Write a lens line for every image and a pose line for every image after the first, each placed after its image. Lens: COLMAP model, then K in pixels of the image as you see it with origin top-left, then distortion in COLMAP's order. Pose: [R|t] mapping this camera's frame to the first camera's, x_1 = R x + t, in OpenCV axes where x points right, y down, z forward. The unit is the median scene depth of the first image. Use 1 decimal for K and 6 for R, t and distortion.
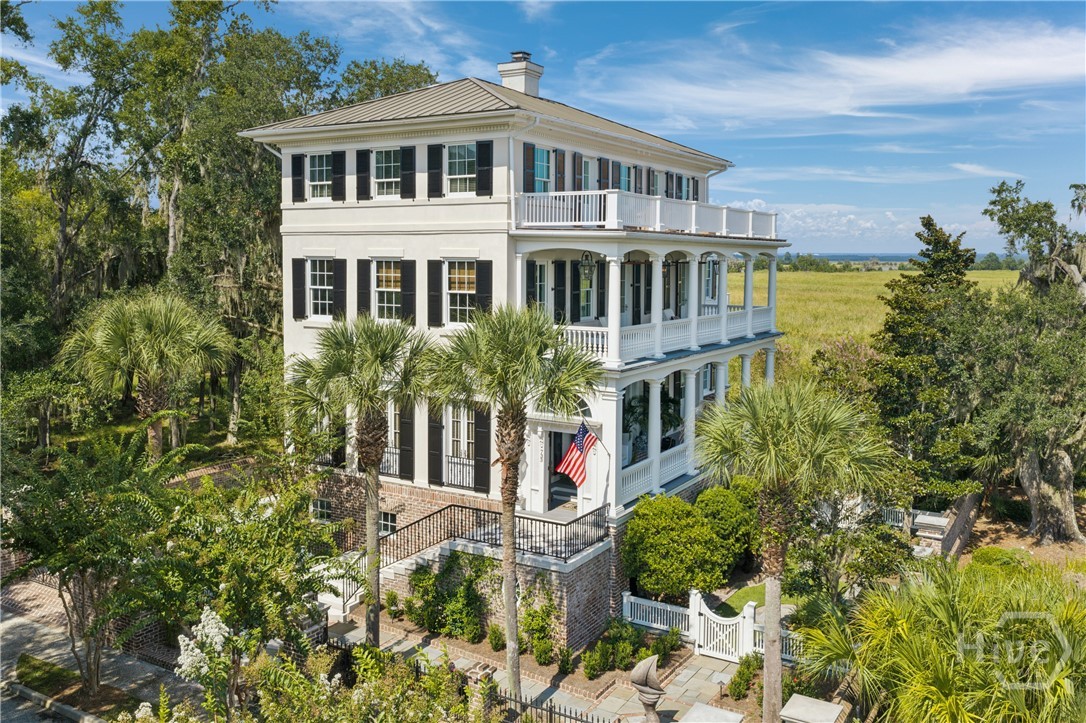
lens RADIAL K [[912.1, 0, 543.3], [0, 912.1, 300.2], [0, 0, 1]] dist [0.000676, 0.012361]
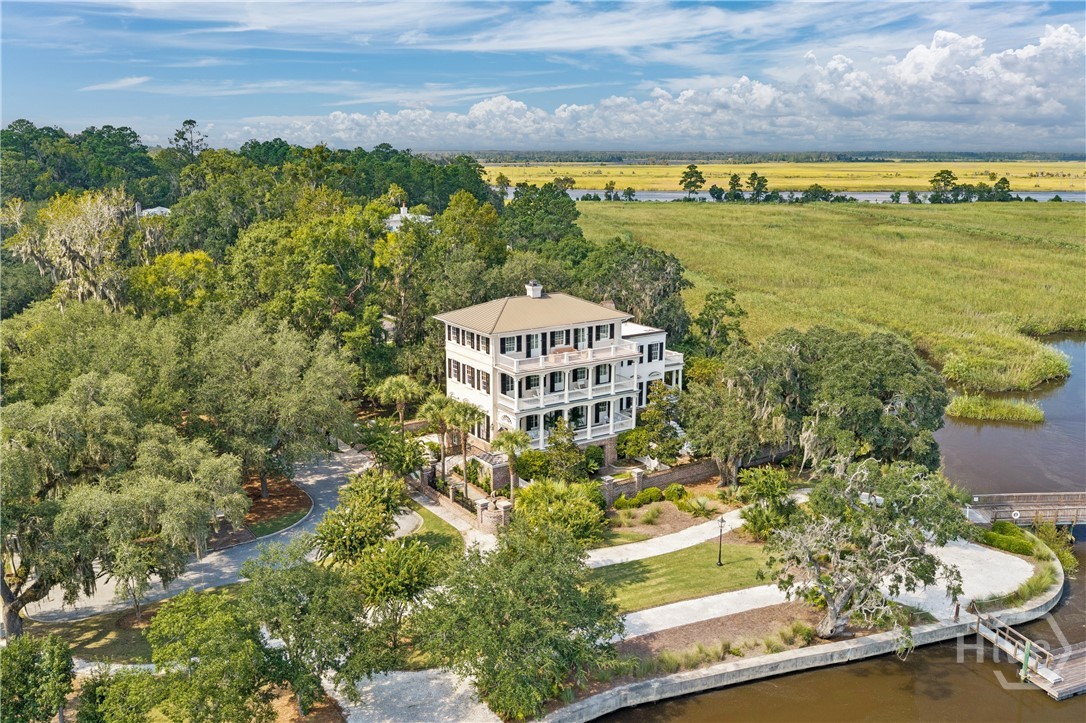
lens RADIAL K [[903.1, 0, 543.0], [0, 903.1, 361.5], [0, 0, 1]] dist [-0.001162, -0.000775]
pose [[0.909455, 0.092405, -0.405404, 1.331345], [-0.018511, 0.983025, 0.182538, -0.636588], [0.415389, -0.158505, 0.895728, -1.688298]]
